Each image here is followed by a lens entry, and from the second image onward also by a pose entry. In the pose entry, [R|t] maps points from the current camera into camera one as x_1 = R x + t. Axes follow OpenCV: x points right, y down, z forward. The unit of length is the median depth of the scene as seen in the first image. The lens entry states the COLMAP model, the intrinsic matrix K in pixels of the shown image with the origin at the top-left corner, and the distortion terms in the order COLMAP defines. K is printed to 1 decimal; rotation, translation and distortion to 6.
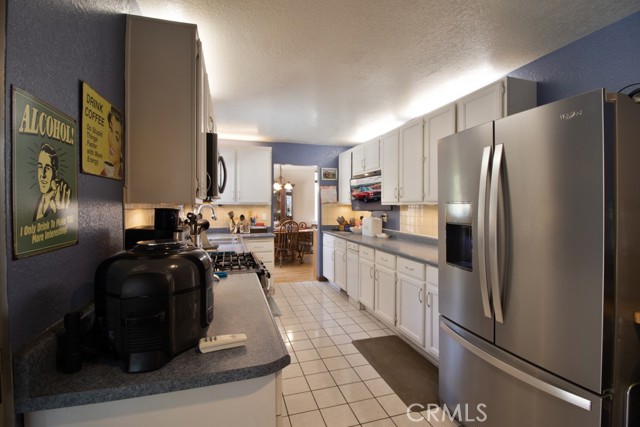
lens RADIAL K [[295.8, 0, 321.7], [0, 295.8, 209.3], [0, 0, 1]] dist [-0.003827, -0.000393]
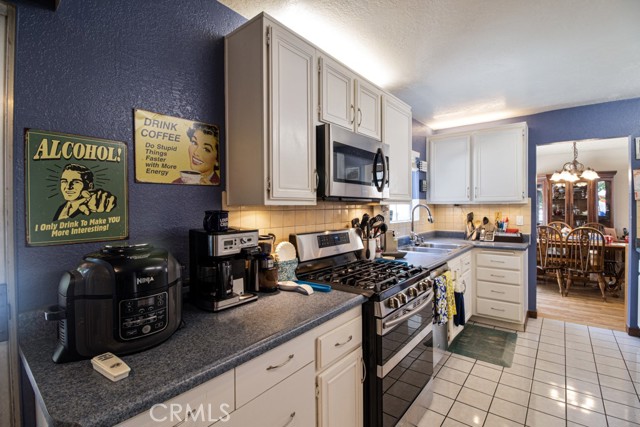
lens RADIAL K [[295.8, 0, 320.0], [0, 295.8, 212.3], [0, 0, 1]] dist [-0.003827, -0.000393]
pose [[0.554216, 0.012590, -0.832277, 0.143887], [-0.002336, 0.999905, 0.013570, -0.003619], [0.832369, -0.005576, 0.554193, 0.205239]]
